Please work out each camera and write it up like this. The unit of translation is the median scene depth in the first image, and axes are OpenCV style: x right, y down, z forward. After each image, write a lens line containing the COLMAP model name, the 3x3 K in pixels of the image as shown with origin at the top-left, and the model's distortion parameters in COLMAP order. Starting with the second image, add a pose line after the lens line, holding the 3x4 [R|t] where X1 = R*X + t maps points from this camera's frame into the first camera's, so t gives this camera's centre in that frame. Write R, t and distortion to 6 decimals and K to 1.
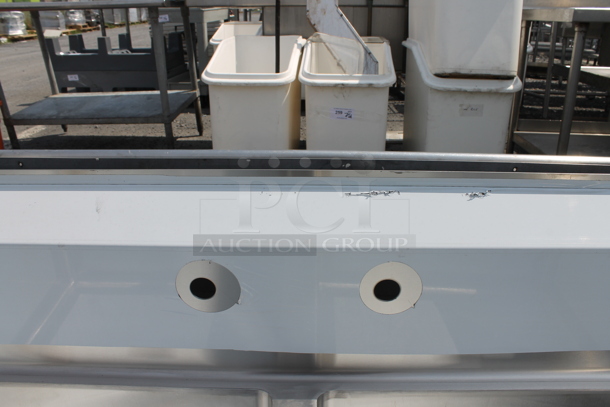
lens RADIAL K [[521.8, 0, 303.6], [0, 521.8, 210.0], [0, 0, 1]] dist [-0.179754, 0.172494]
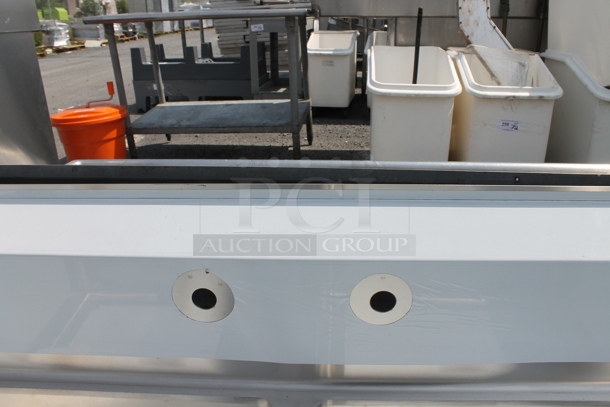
lens RADIAL K [[521.8, 0, 303.6], [0, 521.8, 210.0], [0, 0, 1]] dist [-0.179754, 0.172494]
pose [[0.999675, 0.000323, -0.025501, -0.199353], [-0.000760, 0.999853, -0.017129, -0.002919], [0.025491, 0.017142, 0.999528, 0.003389]]
